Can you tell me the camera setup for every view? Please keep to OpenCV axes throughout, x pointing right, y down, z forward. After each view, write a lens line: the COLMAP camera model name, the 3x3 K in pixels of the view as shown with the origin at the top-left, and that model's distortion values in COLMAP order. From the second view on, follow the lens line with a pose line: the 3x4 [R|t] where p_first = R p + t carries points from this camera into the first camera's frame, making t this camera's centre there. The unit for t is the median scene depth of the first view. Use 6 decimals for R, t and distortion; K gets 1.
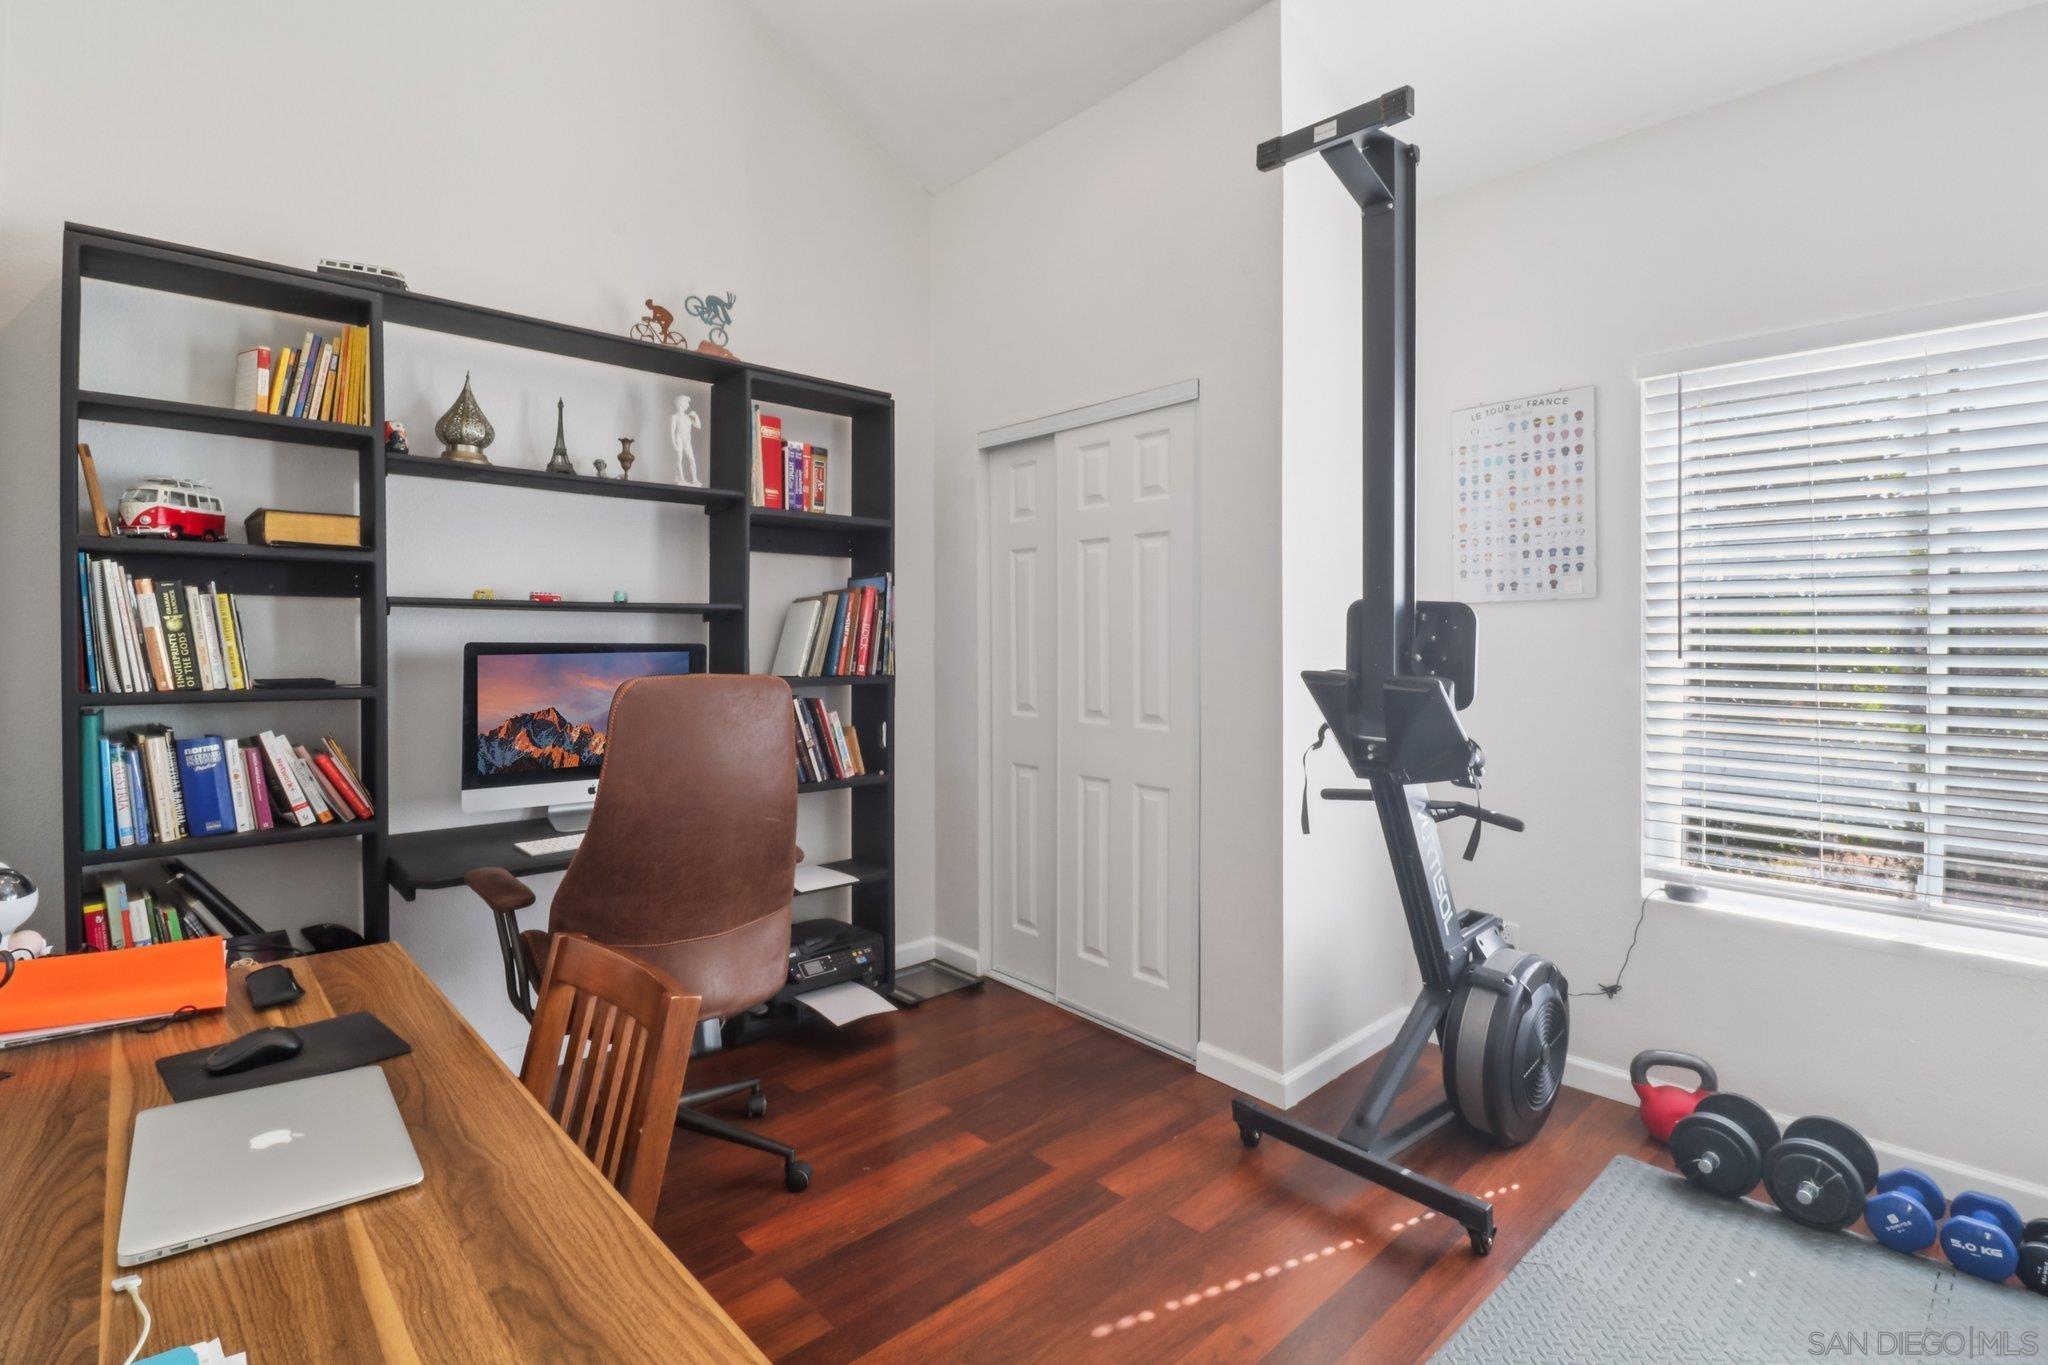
lens RADIAL K [[958.9, 0, 1017.9], [0, 958.9, 668.7], [0, 0, 1]] dist [-0.000070, -0.000204]
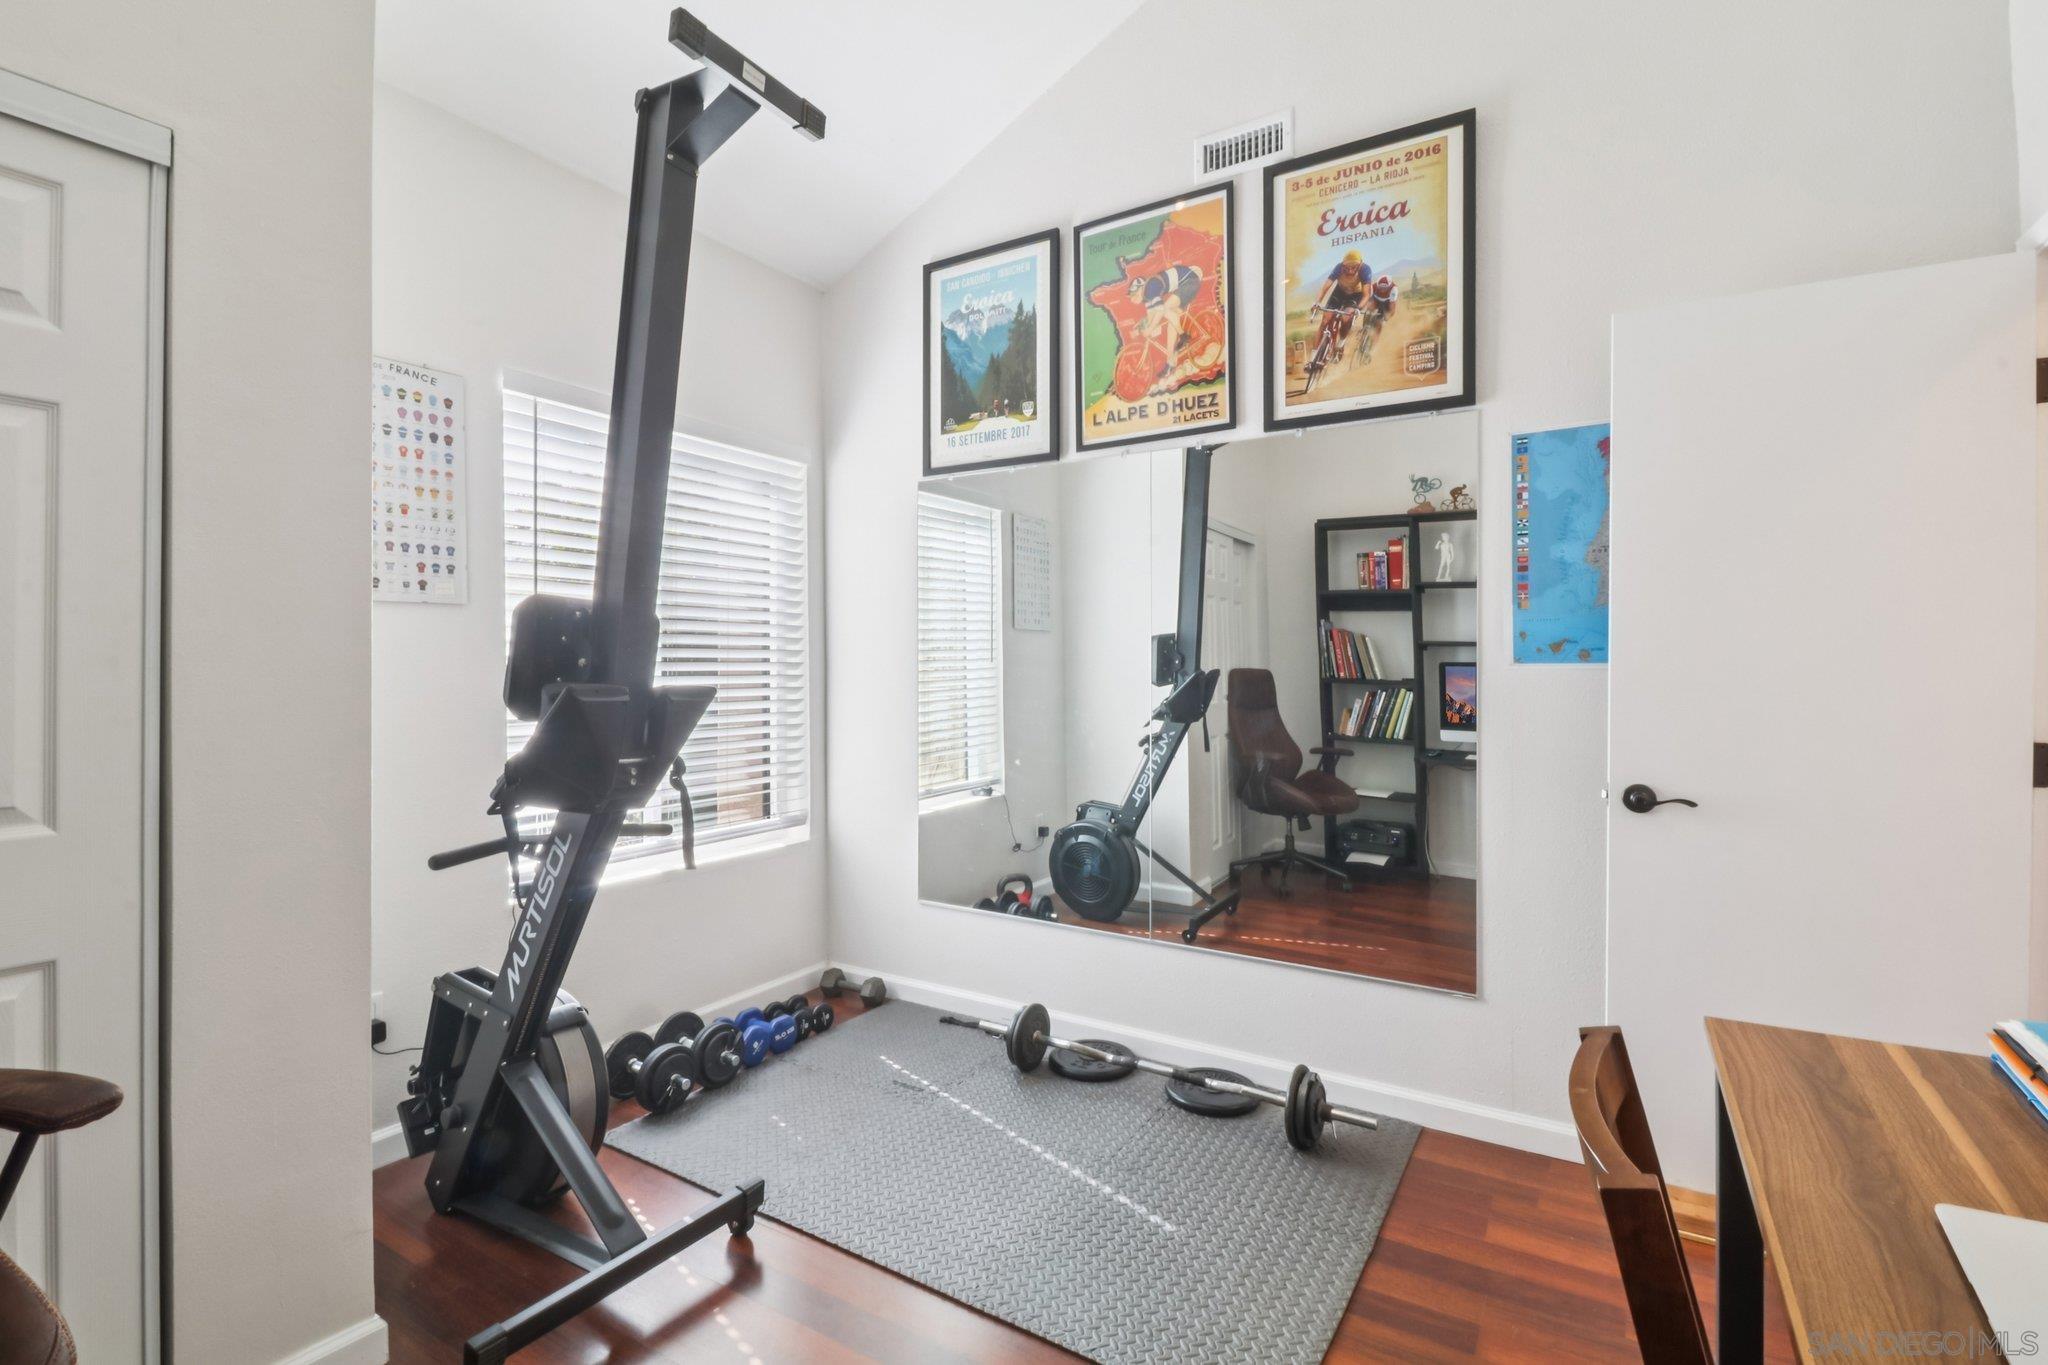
lens RADIAL K [[958.9, 0, 1017.1], [0, 958.9, 668.0], [0, 0, 1]] dist [-0.000070, -0.000204]
pose [[-0.265417, -0.015149, 0.964015, -0.438694], [0.015629, 0.999678, 0.020013, -0.021476], [-0.964007, 0.020379, -0.265095, 0.716338]]
